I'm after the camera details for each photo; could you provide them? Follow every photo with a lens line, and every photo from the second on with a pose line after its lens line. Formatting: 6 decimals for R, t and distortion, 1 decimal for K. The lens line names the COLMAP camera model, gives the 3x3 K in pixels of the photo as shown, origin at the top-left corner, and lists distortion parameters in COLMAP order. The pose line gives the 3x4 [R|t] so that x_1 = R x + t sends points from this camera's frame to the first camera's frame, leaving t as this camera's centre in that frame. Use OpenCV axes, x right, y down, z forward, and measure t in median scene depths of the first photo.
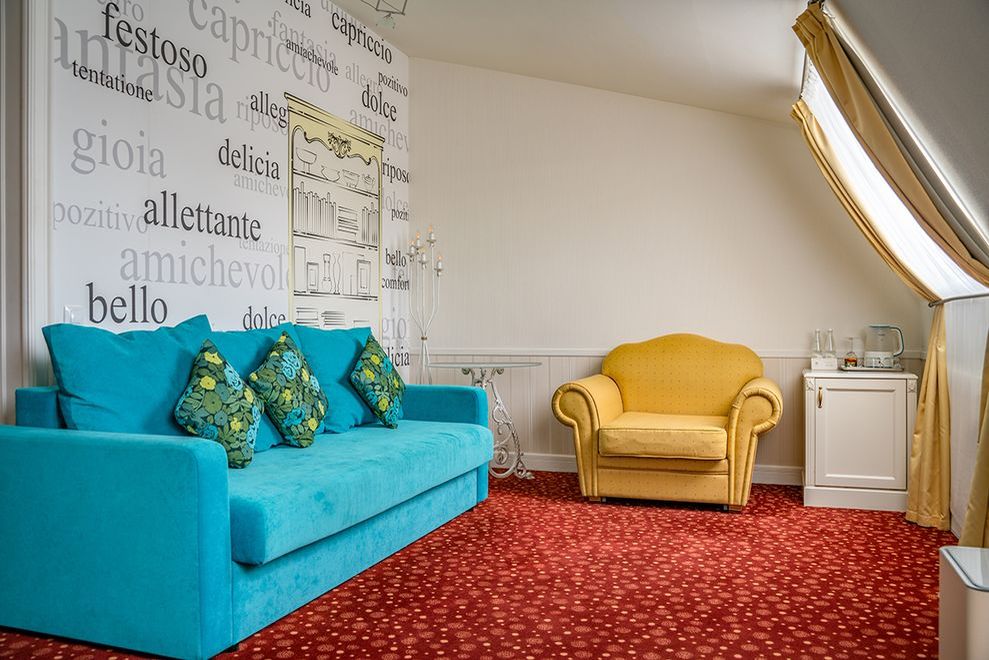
lens RADIAL K [[813.3, 0, 495.5], [0, 813.3, 335.3], [0, 0, 1]] dist [-0.033069, 0.005169]
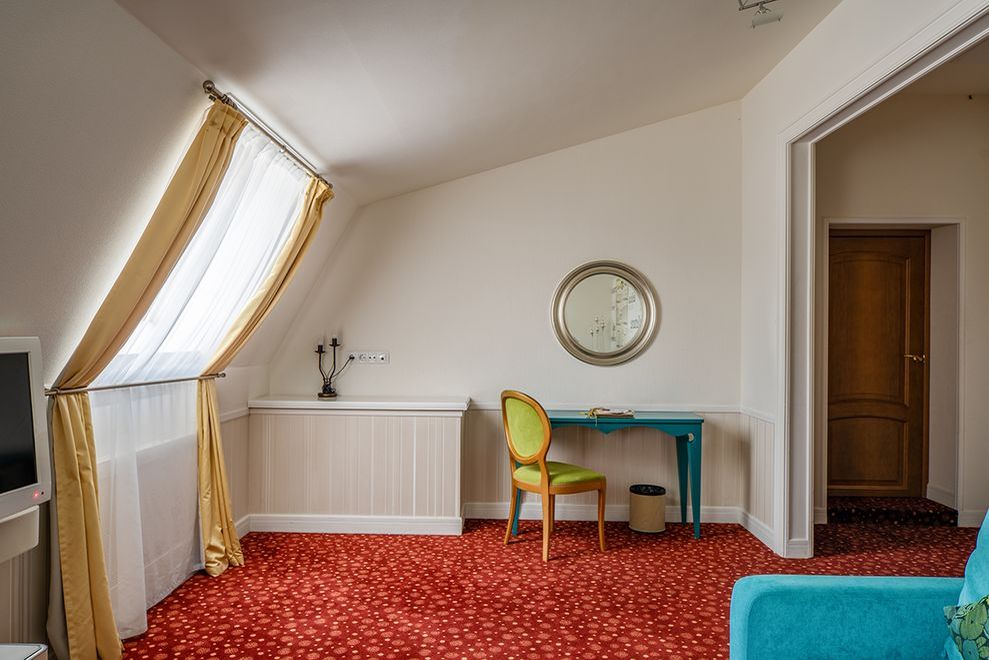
lens RADIAL K [[728.1, 0, 493.6], [0, 728.1, 331.4], [0, 0, 1]] dist [-0.002342, -0.001167]
pose [[-0.949521, -0.009628, -0.313555, 0.823069], [-0.010720, 0.999941, 0.001760, -0.126655], [0.313519, 0.005033, -0.949568, 2.210837]]
